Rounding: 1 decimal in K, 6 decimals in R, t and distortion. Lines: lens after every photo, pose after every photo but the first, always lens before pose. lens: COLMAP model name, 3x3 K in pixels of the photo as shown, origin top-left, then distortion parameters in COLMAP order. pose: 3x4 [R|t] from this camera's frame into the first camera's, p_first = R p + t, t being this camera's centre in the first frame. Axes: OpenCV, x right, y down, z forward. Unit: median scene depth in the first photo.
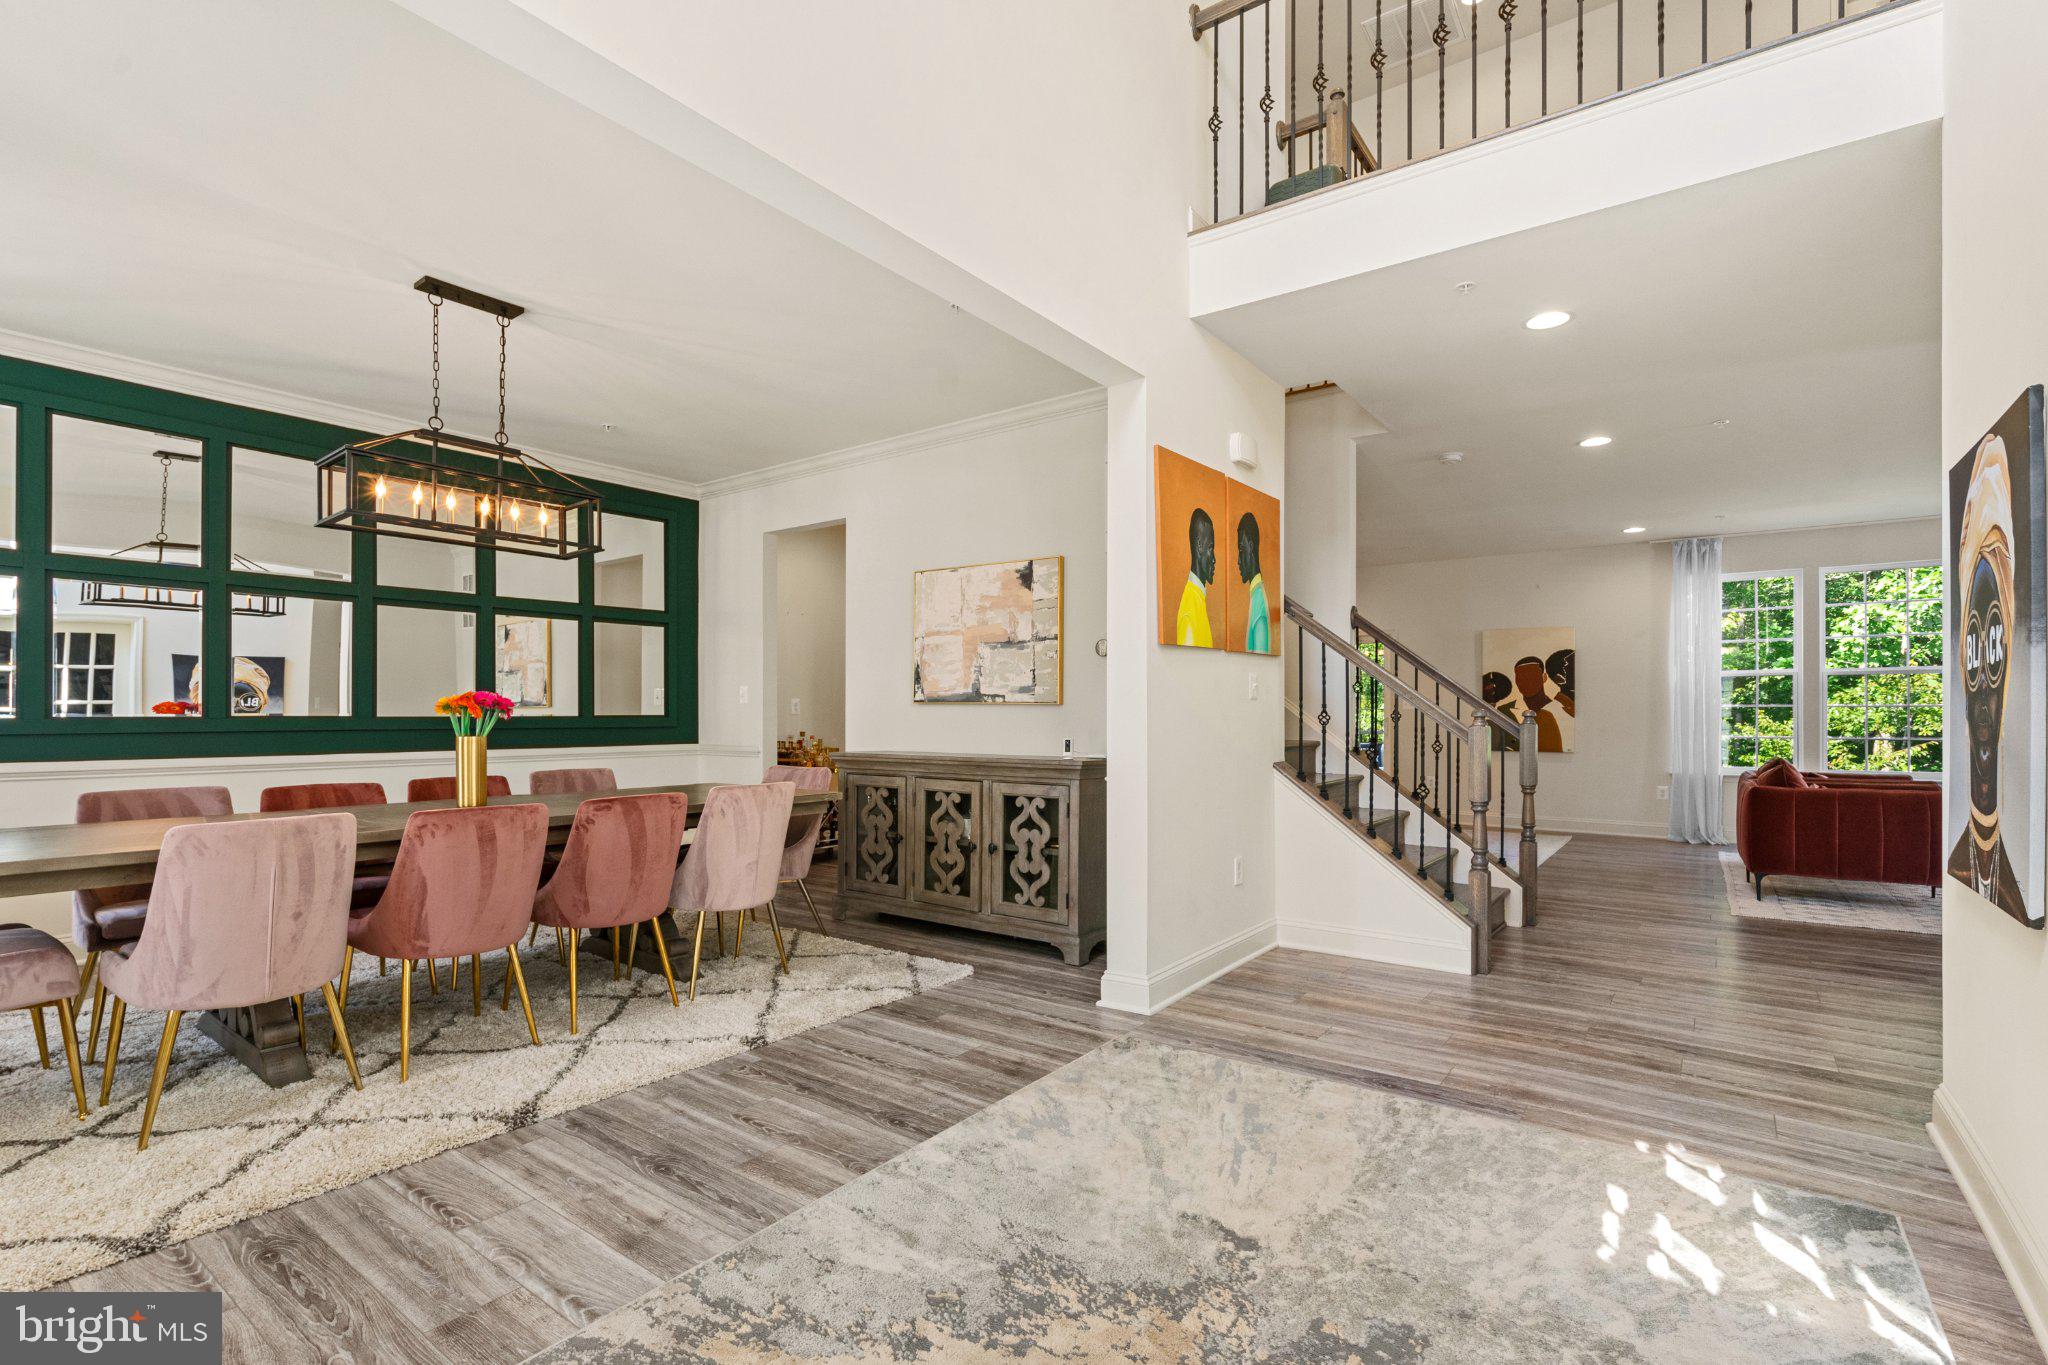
lens RADIAL K [[948.9, 0, 1017.7], [0, 948.9, 712.2], [0, 0, 1]] dist [-0.006173, 0.004967]
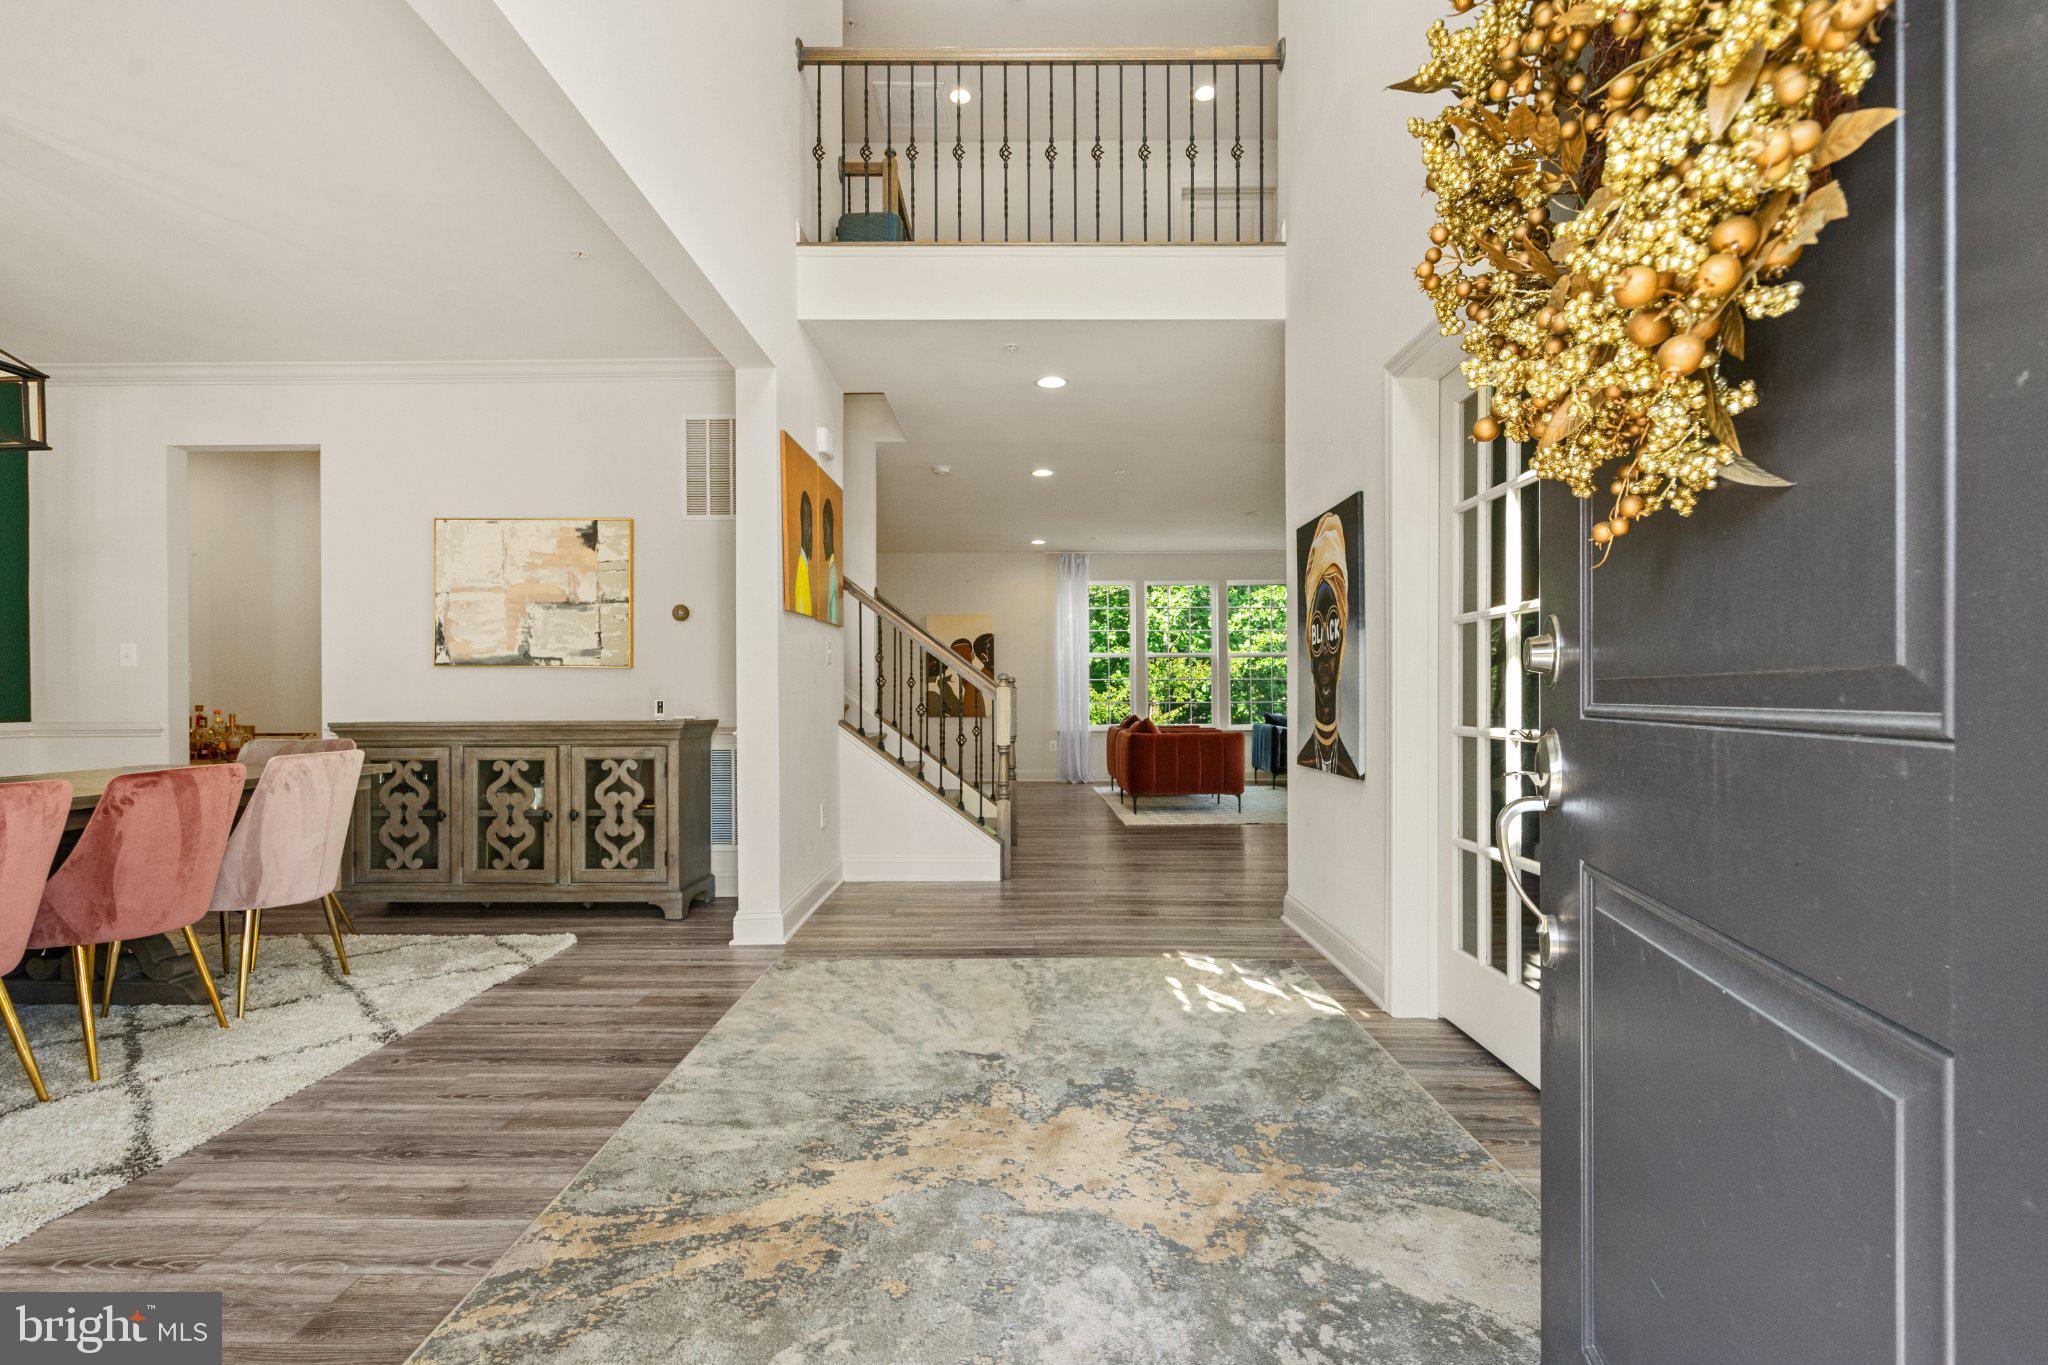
lens RADIAL K [[943.5, 0, 1022.4], [0, 943.5, 694.0], [0, 0, 1]] dist [0.000891, 0.000927]
pose [[0.807737, -0.004563, 0.589525, -0.246068], [0.003868, 0.999990, 0.002440, 0.021647], [-0.589530, 0.000309, 0.807746, -0.049099]]
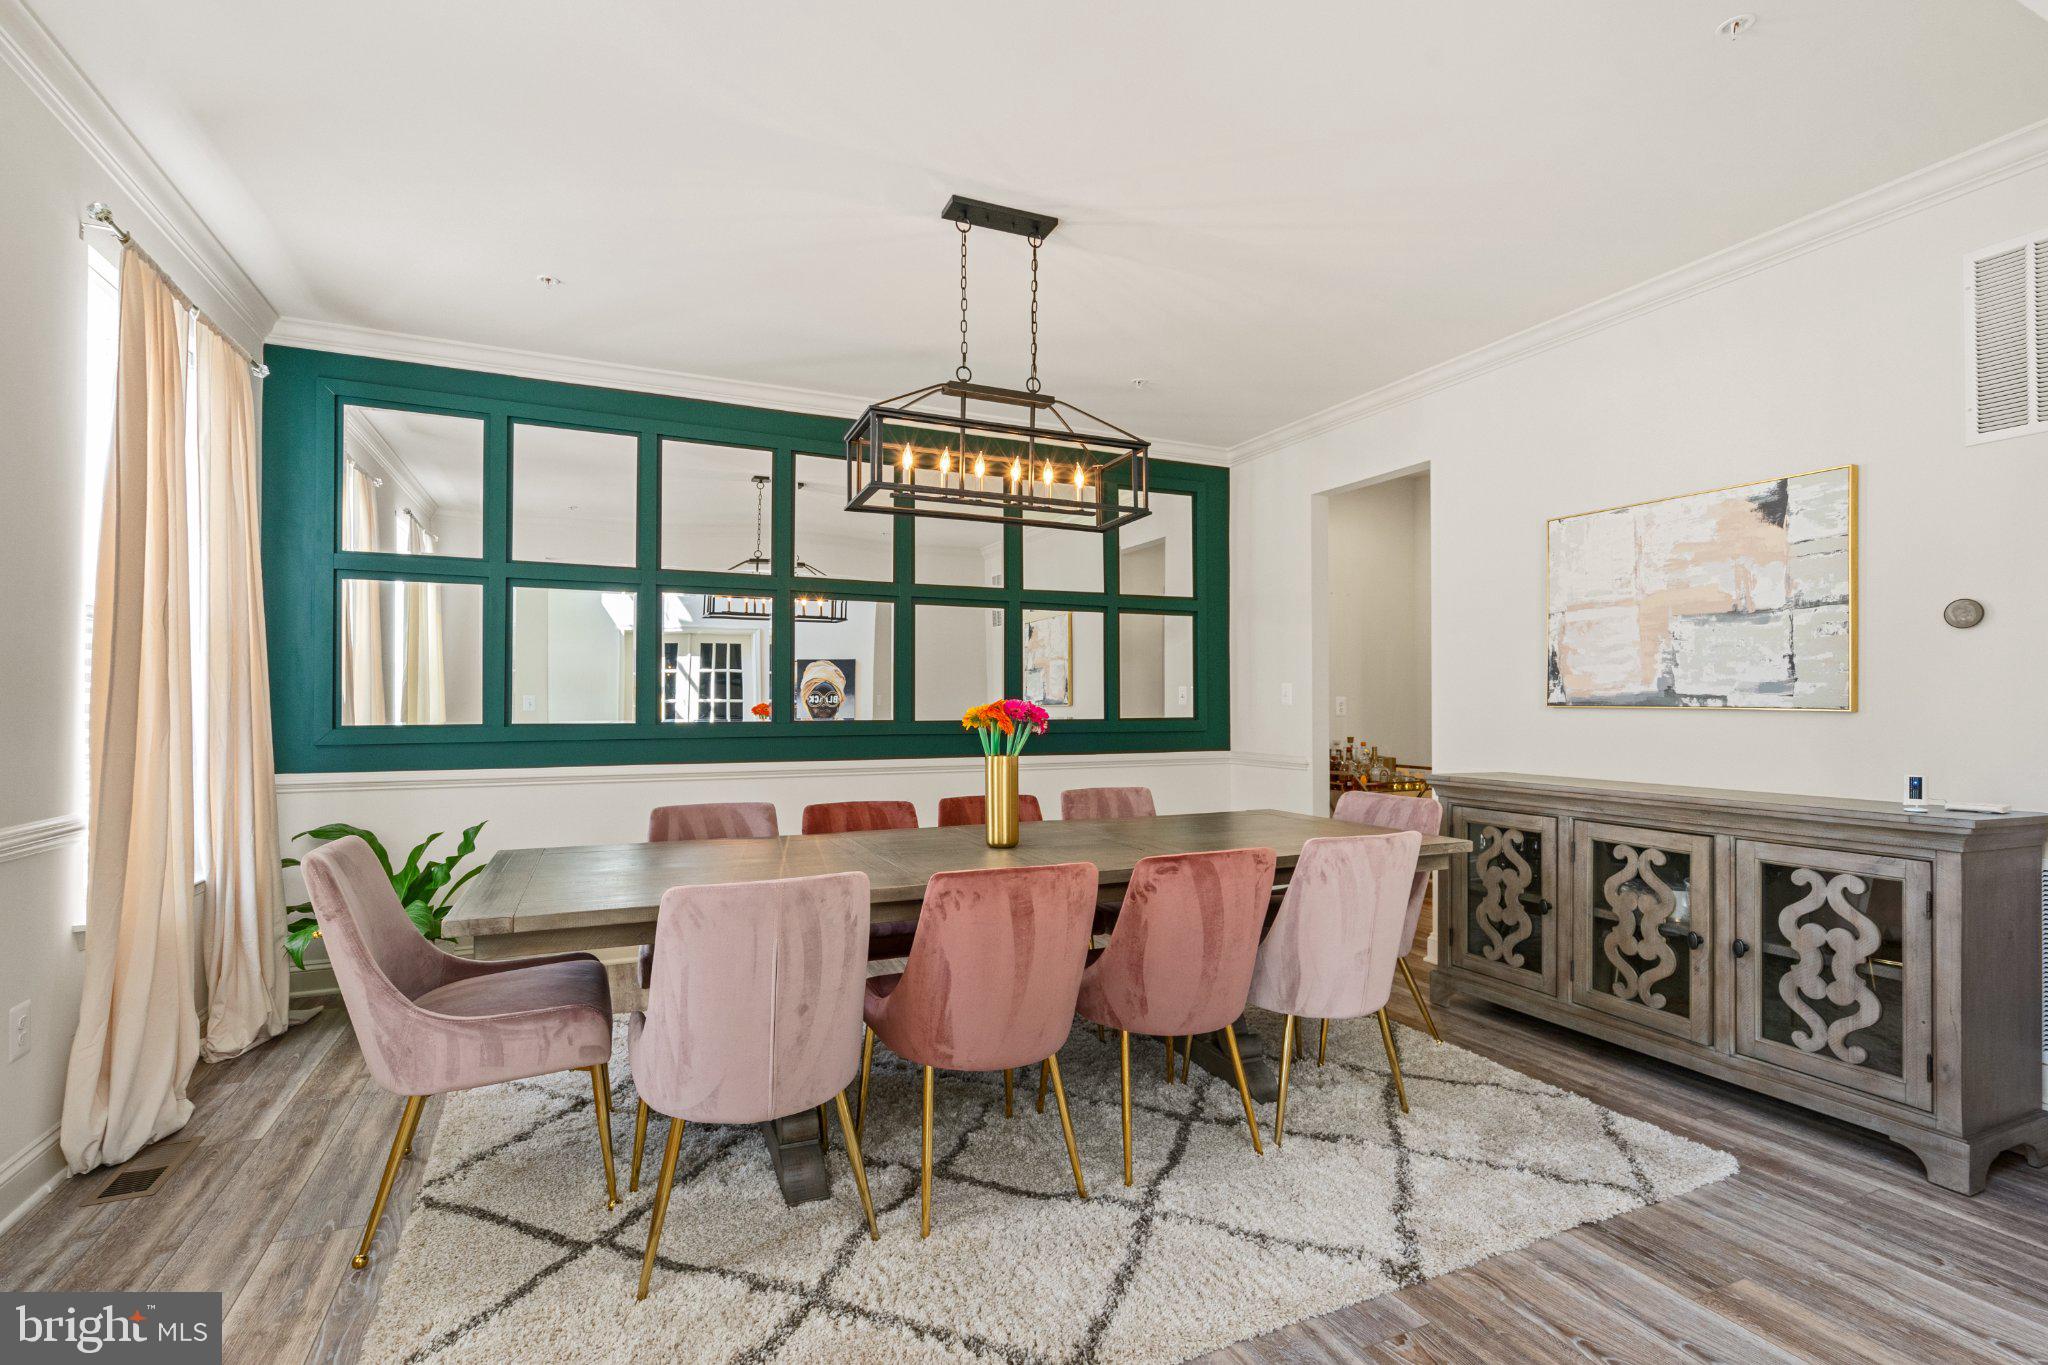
lens RADIAL K [[933.9, 0, 1018.4], [0, 933.9, 695.0], [0, 0, 1]] dist [-0.001215, 0.000226]
pose [[0.876814, -0.004555, -0.480808, -0.159422], [0.001187, 0.999973, -0.007309, -0.017758], [0.480828, 0.005838, 0.876796, 0.271057]]
